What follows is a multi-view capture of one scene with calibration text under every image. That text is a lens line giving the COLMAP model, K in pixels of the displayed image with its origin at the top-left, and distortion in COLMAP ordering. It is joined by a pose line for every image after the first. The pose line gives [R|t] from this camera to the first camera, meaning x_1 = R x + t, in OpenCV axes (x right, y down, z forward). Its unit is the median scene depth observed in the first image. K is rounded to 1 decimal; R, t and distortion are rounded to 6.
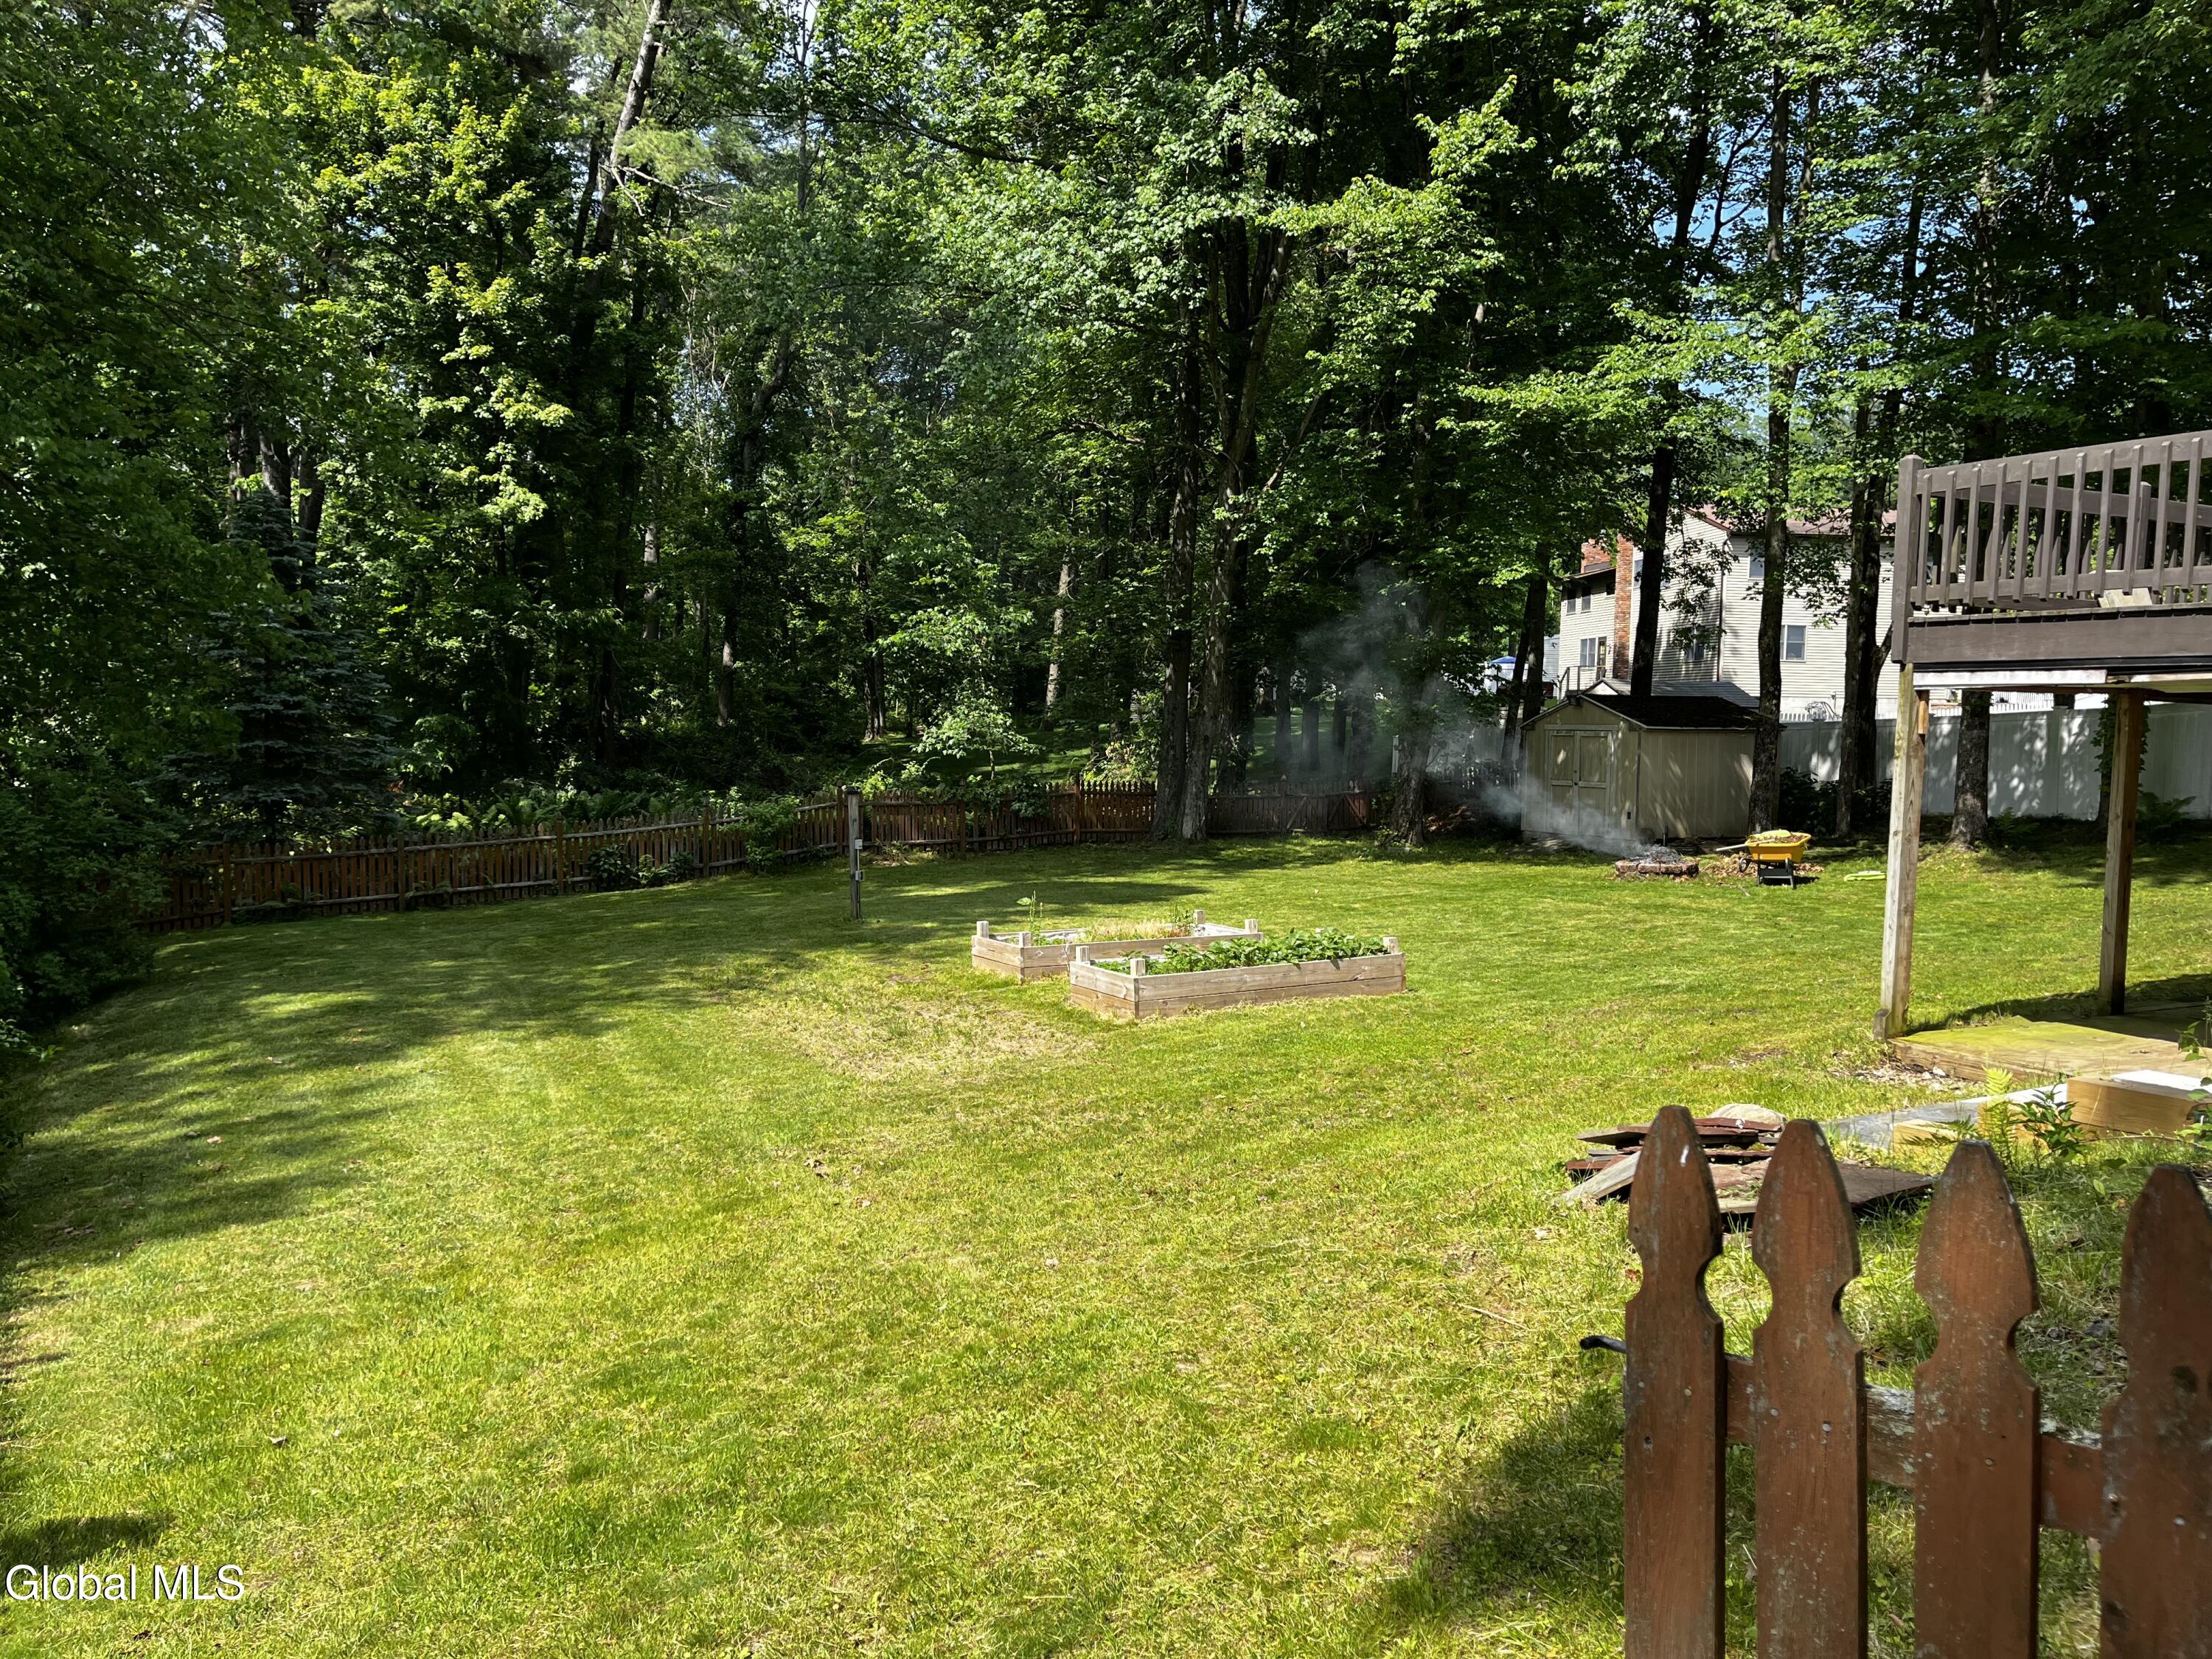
lens RADIAL K [[1604.6, 0, 1097.2], [0, 1604.6, 836.4], [0, 0, 1]] dist [0.062876, -0.052642]
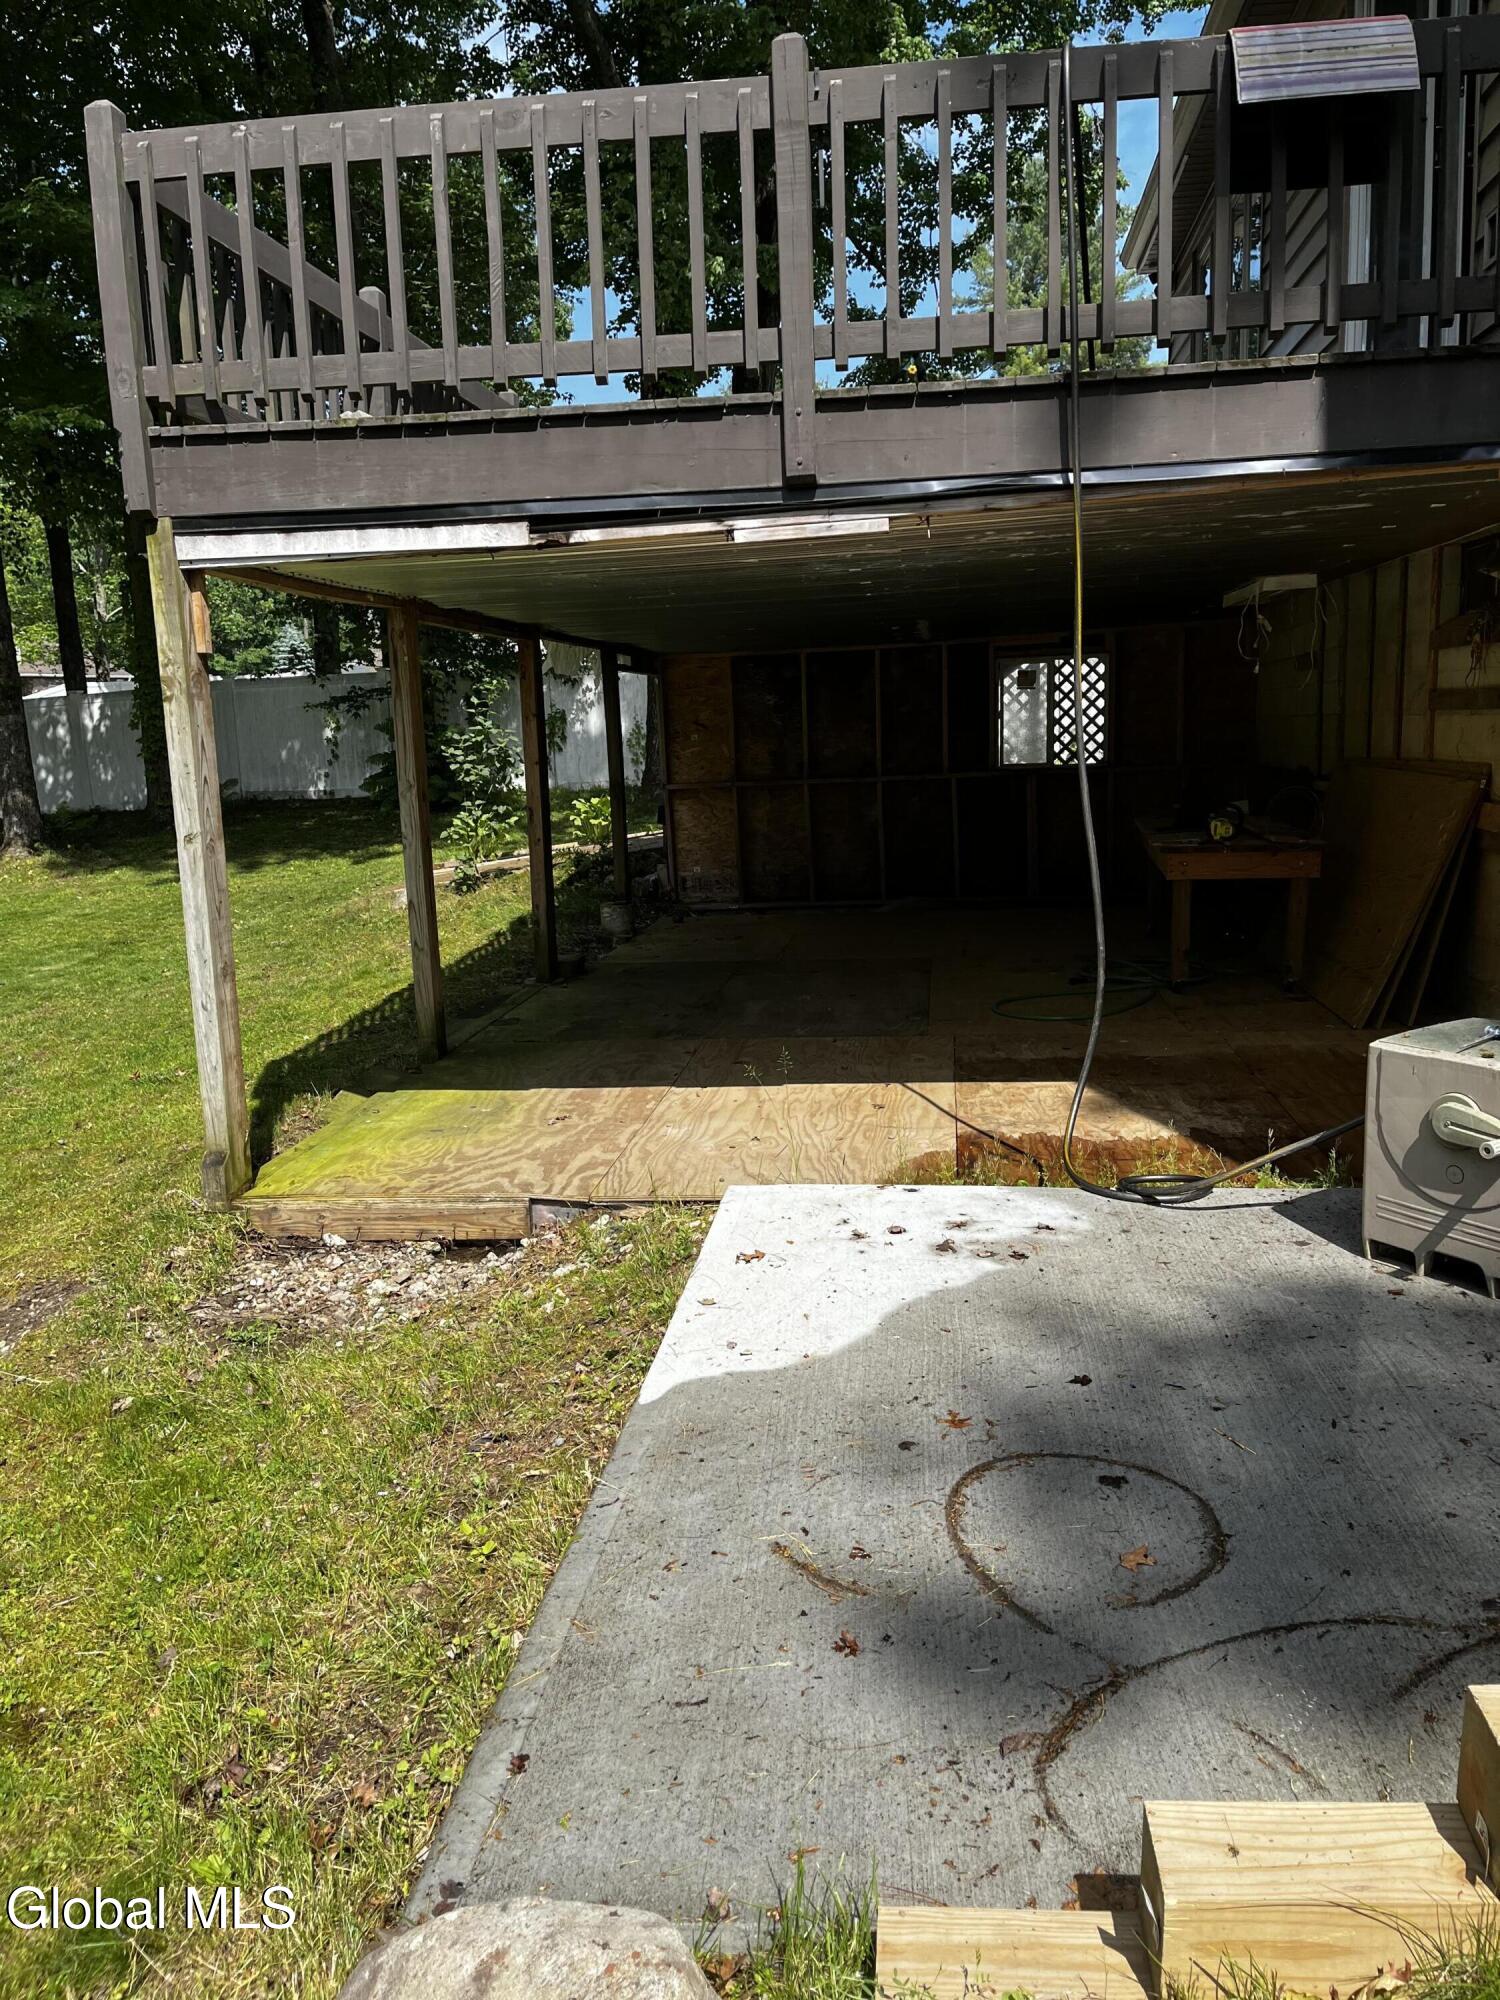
lens RADIAL K [[1450.8, 0, 737.6], [0, 1450.8, 971.1], [0, 0, 1]] dist [0.062876, -0.052642]
pose [[0.529695, -0.176574, 0.829605, 0.051902], [0.101959, 0.984254, 0.144389, -0.003120], [-0.842038, 0.008103, 0.539358, 0.174202]]
